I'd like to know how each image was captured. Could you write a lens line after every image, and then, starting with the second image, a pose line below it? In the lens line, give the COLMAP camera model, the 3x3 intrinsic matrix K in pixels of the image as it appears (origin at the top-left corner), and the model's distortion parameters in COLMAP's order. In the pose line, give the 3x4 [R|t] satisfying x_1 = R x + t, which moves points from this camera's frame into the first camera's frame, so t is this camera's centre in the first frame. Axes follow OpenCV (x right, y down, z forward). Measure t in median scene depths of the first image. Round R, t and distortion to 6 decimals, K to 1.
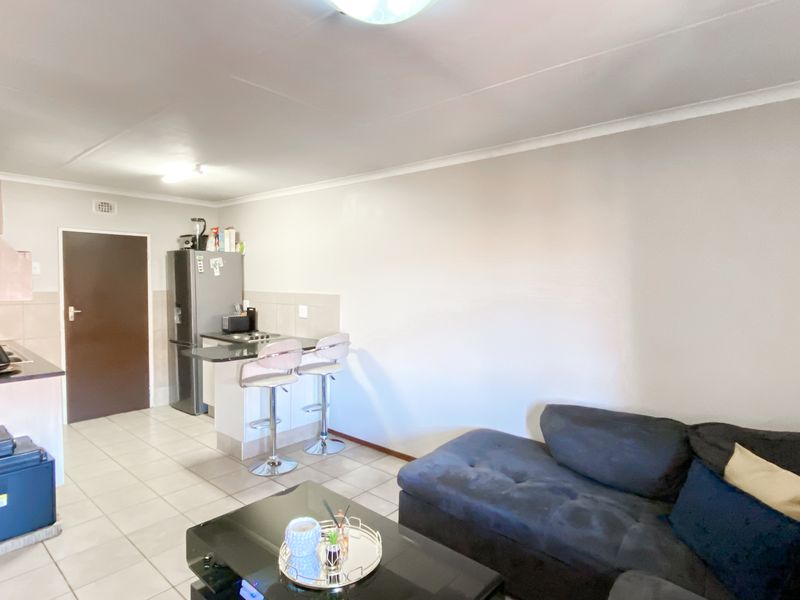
lens RADIAL K [[477.5, 0, 400.0], [0, 477.5, 300.0], [0, 0, 1]] dist [0.005317, -0.001126]
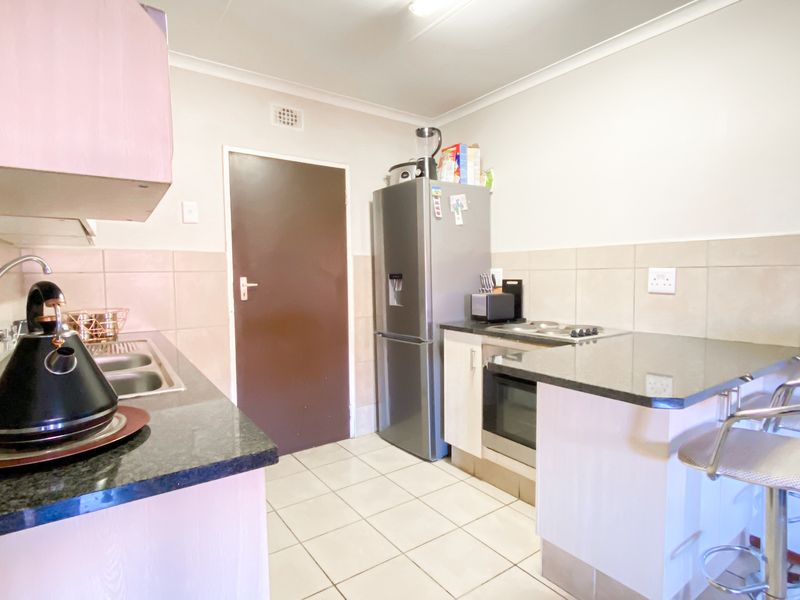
lens RADIAL K [[460.5, 0, 398.3], [0, 460.5, 301.5], [0, 0, 1]] dist [0.023163, -0.000487]
pose [[0.972295, -0.003743, -0.233725, -0.323561], [0.007383, 0.999865, 0.014702, 0.034421], [0.233639, -0.016020, 0.972191, 0.428454]]
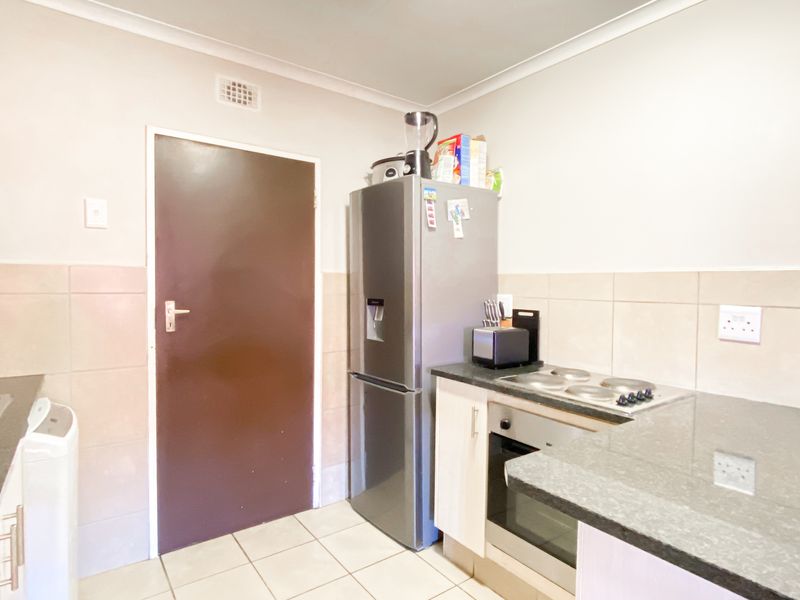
lens RADIAL K [[477.5, 0, 400.0], [0, 477.5, 300.0], [0, 0, 1]] dist [0.005317, -0.001126]
pose [[0.976793, 0.011093, -0.213897, -0.339717], [-0.013508, 0.999860, -0.009835, 0.013159], [0.213758, 0.012496, 0.976807, 0.545286]]
